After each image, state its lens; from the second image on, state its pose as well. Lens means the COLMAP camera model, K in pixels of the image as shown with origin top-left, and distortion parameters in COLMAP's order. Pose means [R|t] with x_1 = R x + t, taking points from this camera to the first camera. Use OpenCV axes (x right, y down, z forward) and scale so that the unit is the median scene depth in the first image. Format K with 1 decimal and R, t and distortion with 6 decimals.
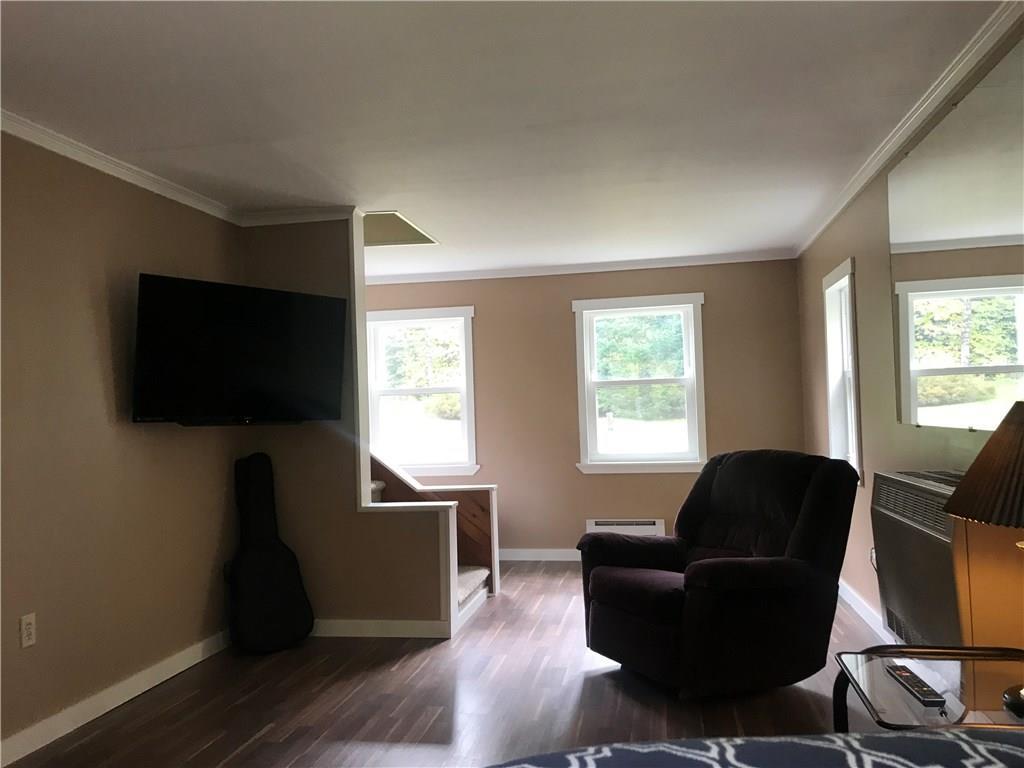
lens RADIAL K [[840.5, 0, 508.9], [0, 840.5, 378.5], [0, 0, 1]] dist [0.019244, -0.004303]
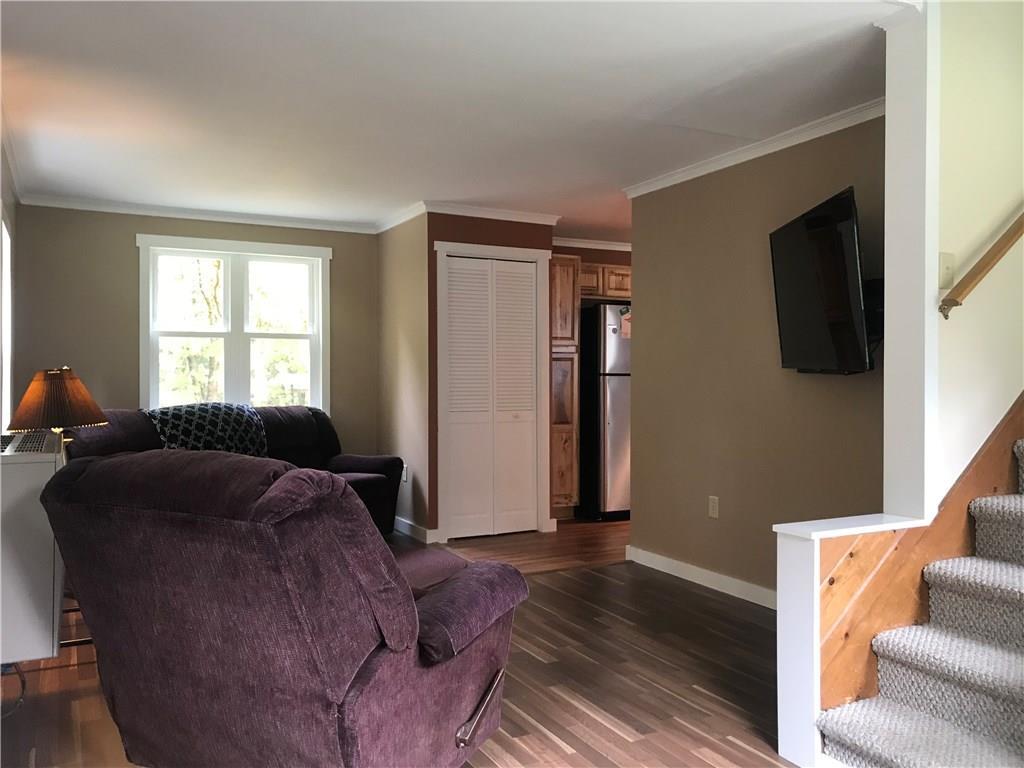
lens RADIAL K [[840.5, 0, 508.9], [0, 840.5, 378.5], [0, 0, 1]] dist [0.019244, -0.004303]
pose [[-0.781171, 0.027362, -0.623717, 0.522144], [0.040625, 0.999150, -0.007050, 0.063157], [0.622994, -0.030845, -0.781618, 1.649628]]
